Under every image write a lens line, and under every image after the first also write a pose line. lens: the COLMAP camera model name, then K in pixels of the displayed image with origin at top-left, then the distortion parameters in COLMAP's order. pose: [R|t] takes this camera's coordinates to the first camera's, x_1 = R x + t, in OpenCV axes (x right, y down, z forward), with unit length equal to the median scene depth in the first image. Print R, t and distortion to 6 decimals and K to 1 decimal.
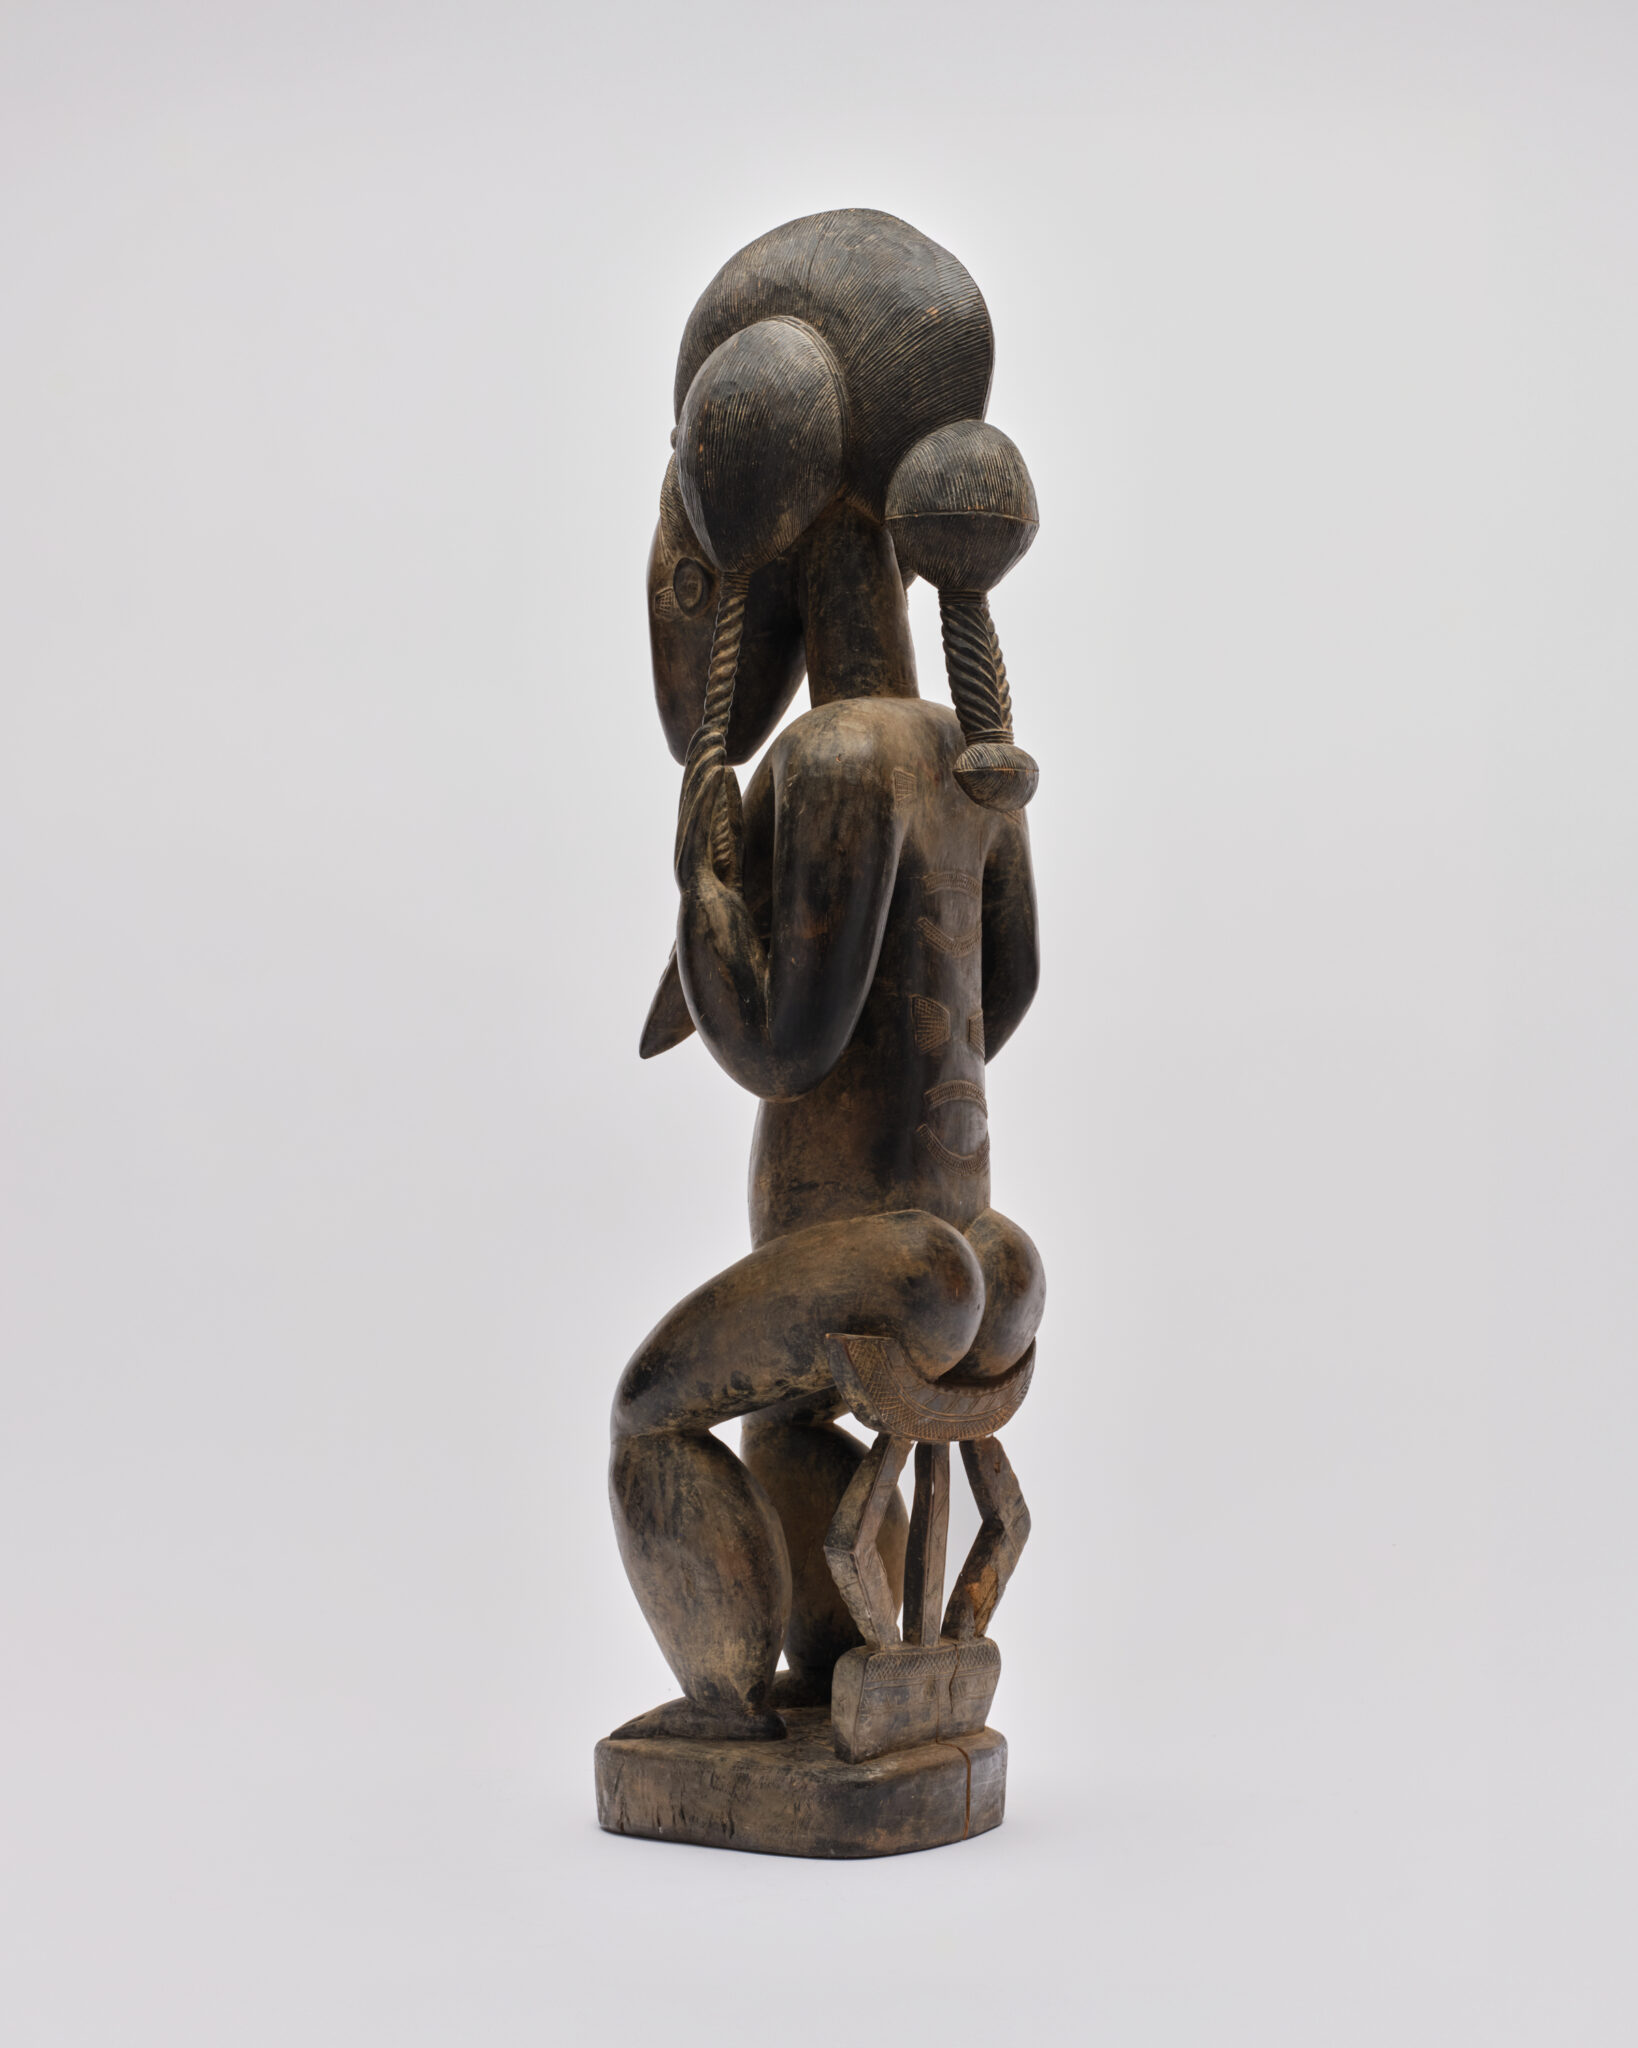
lens RADIAL K [[5016.9, 0, 818.8], [0, 5016.9, 1025.8], [0, 0, 1]] dist [-0.046520, 0.000000]
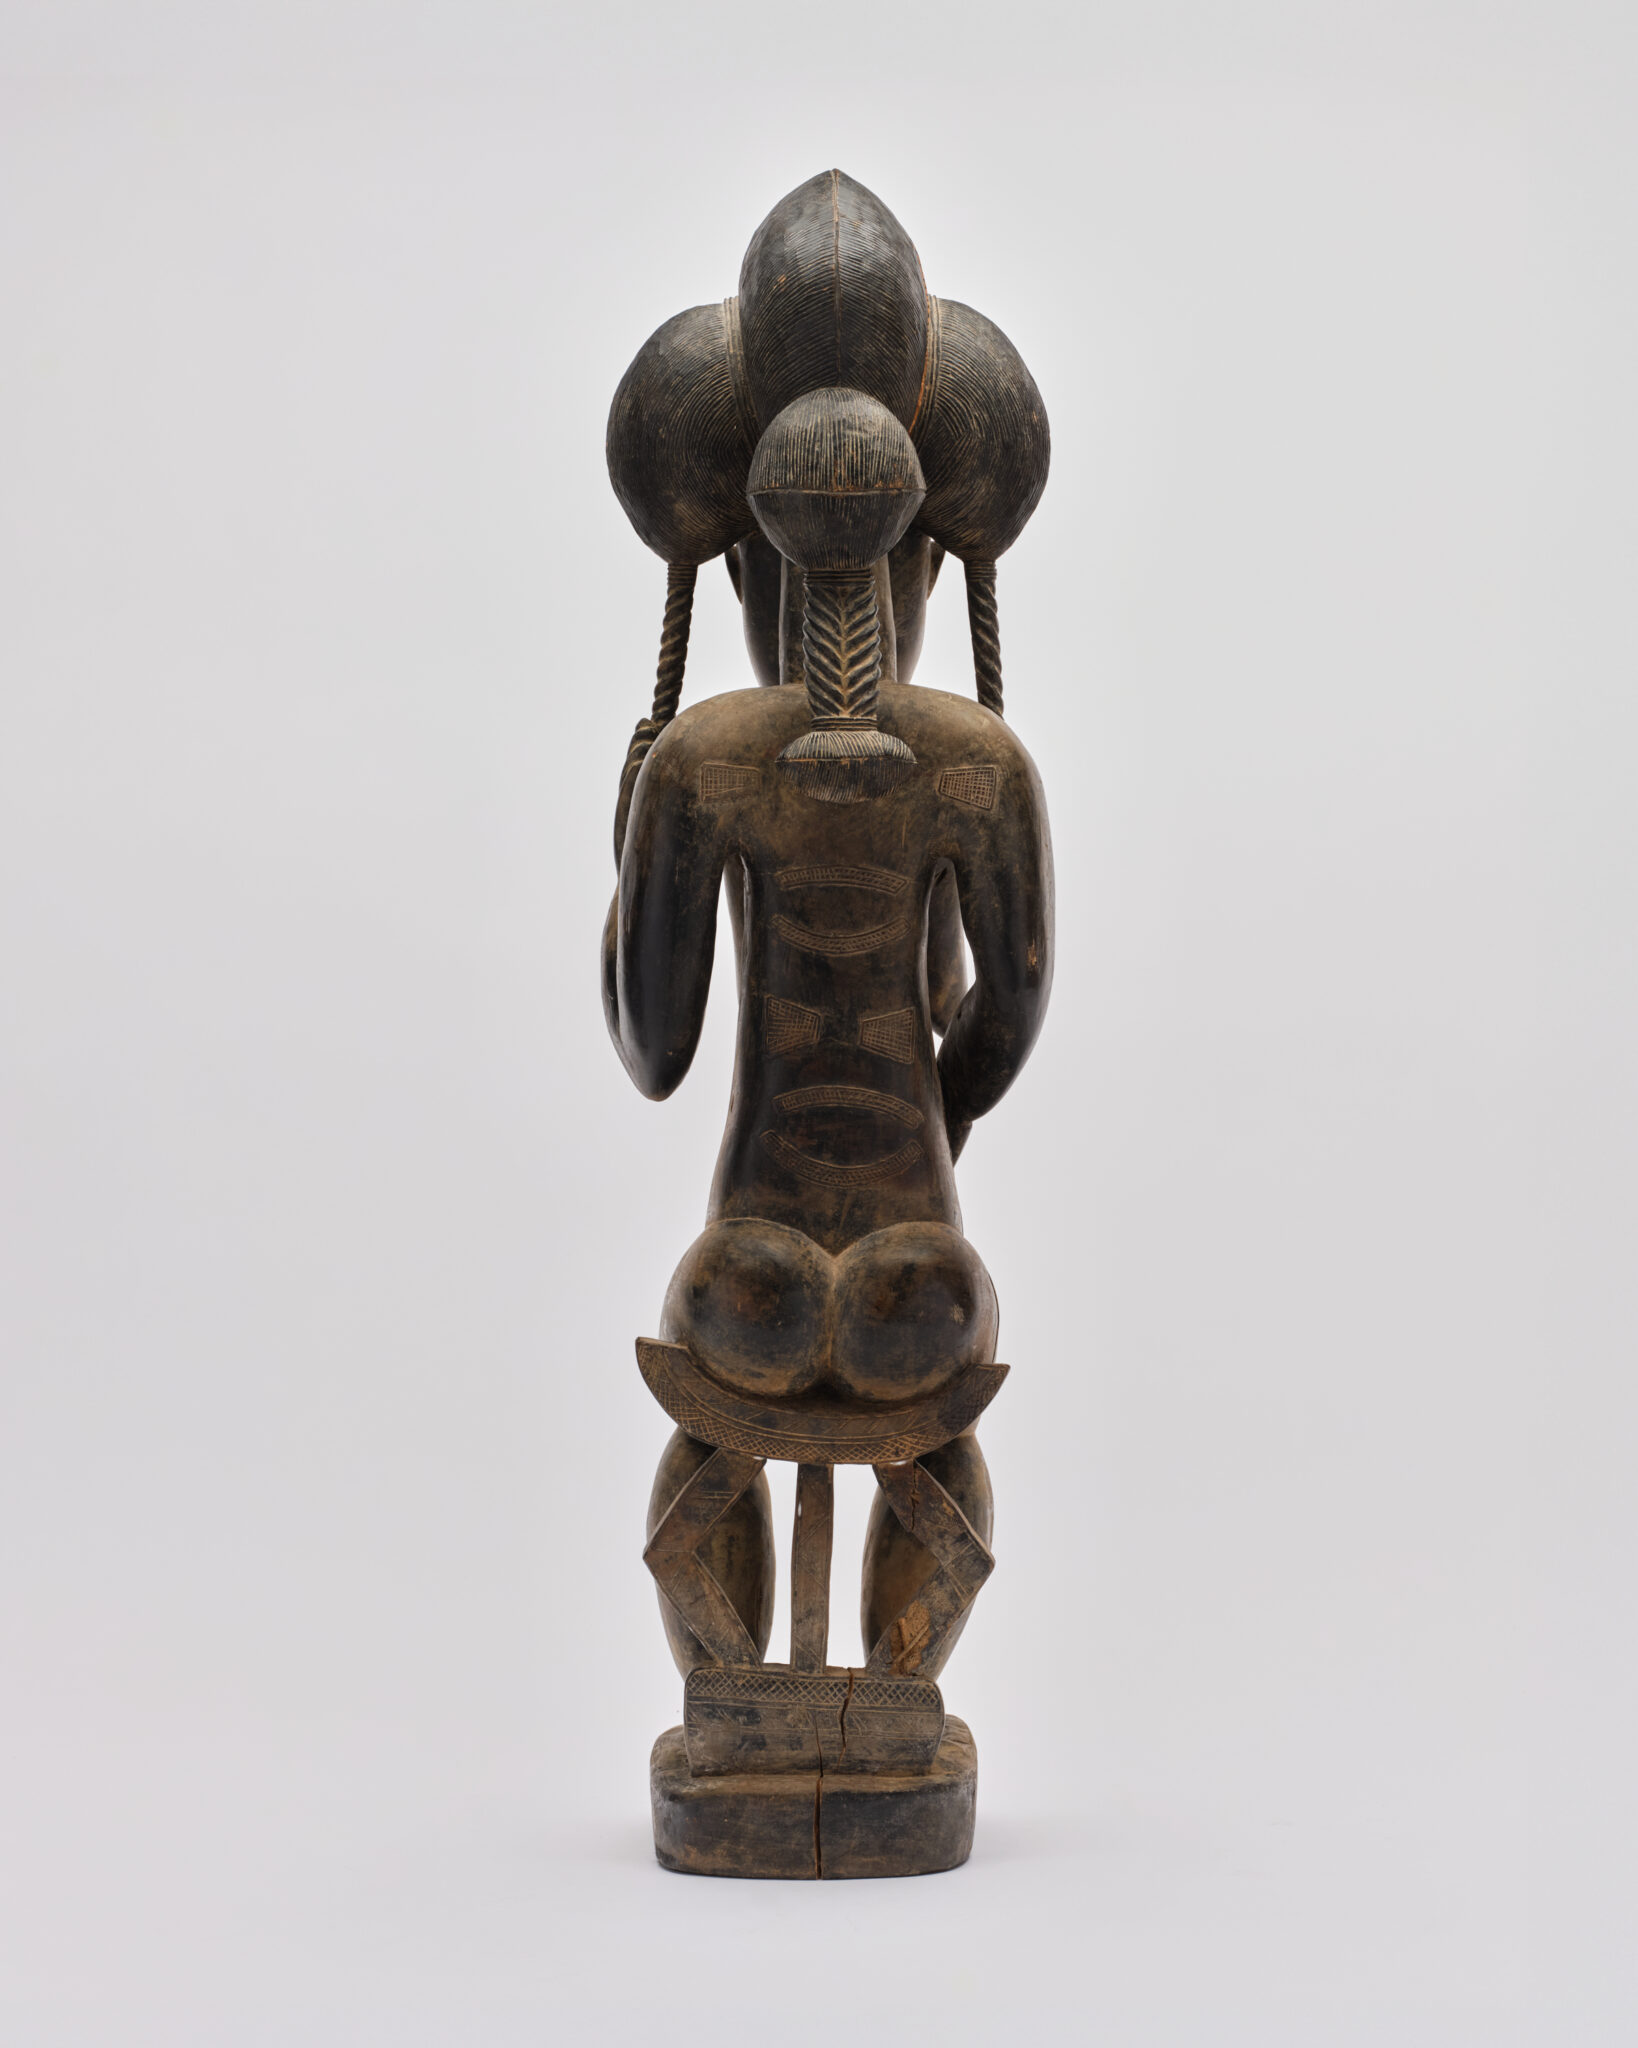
lens RADIAL K [[5016.9, 0, 804.0], [0, 5016.9, 1008.0], [0, 0, 1]] dist [-0.046520, 0.000000]
pose [[0.497835, 0.033016, -0.866643, 0.889909], [-0.004993, 0.999368, 0.035204, -0.039108], [0.867257, -0.013199, 0.497685, 0.547932]]
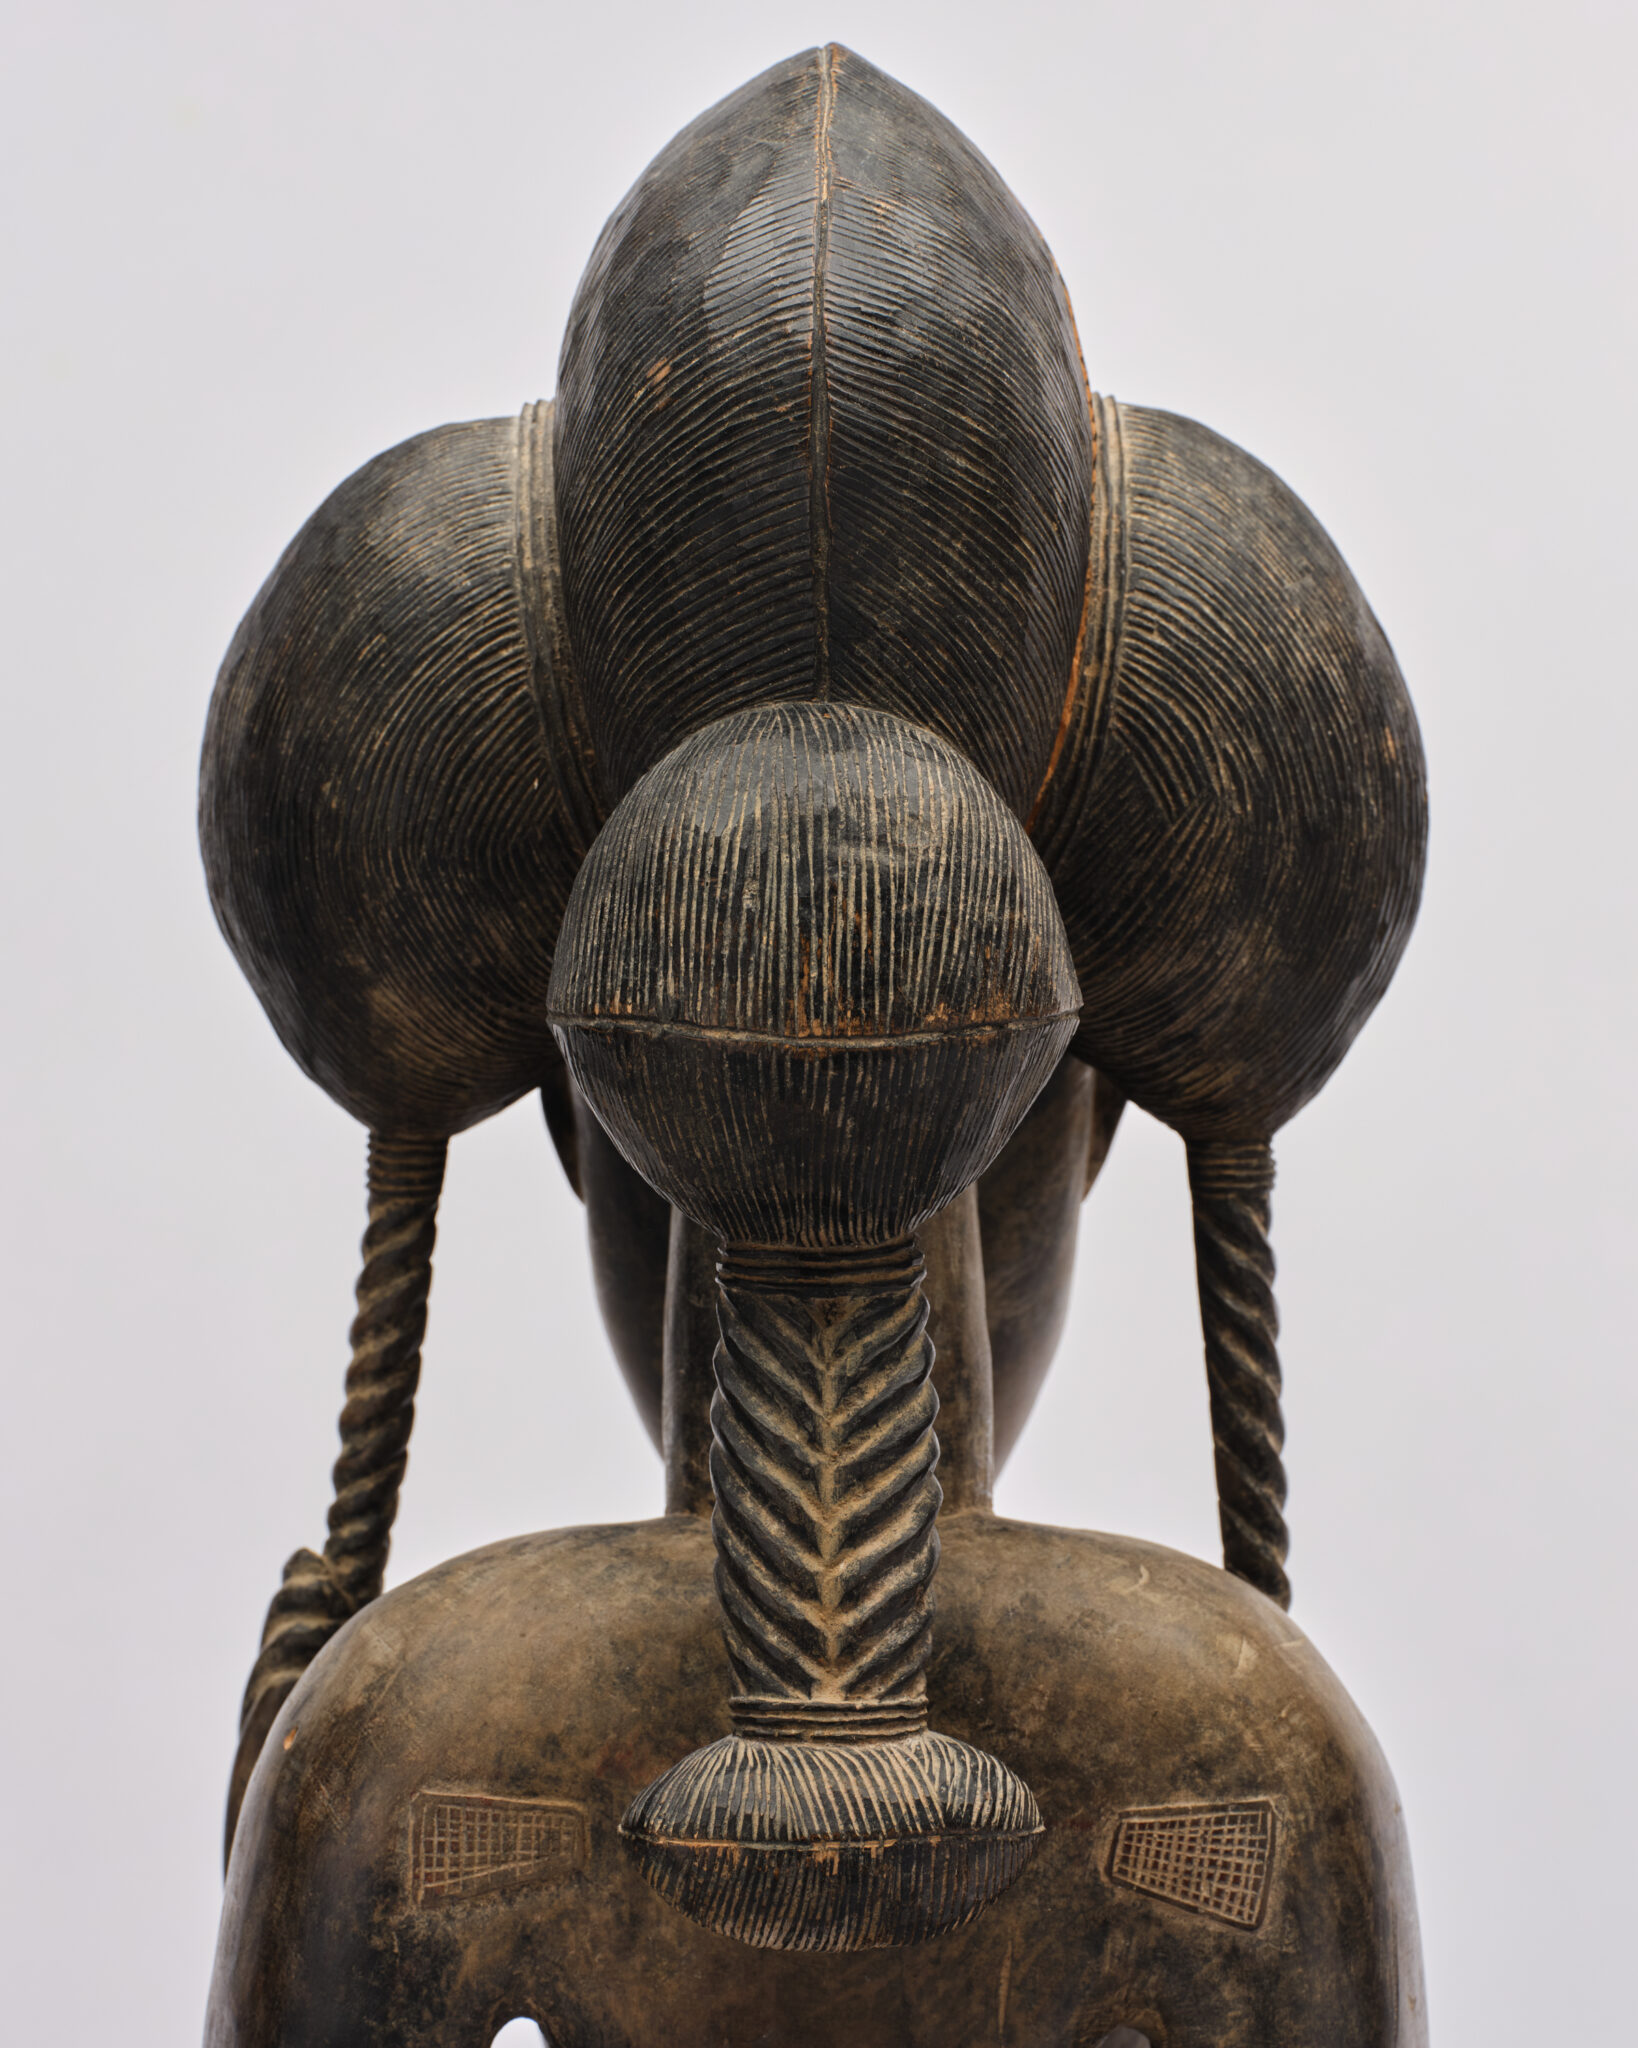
lens RADIAL K [[5016.9, 0, 834.7], [0, 5016.9, 1027.1], [0, 0, 1]] dist [-0.046520, 0.000000]
pose [[0.474433, 0.070150, -0.877492, 0.324732], [-0.013771, 0.997289, 0.072281, -0.129131], [0.880184, -0.022208, 0.474113, 0.890834]]
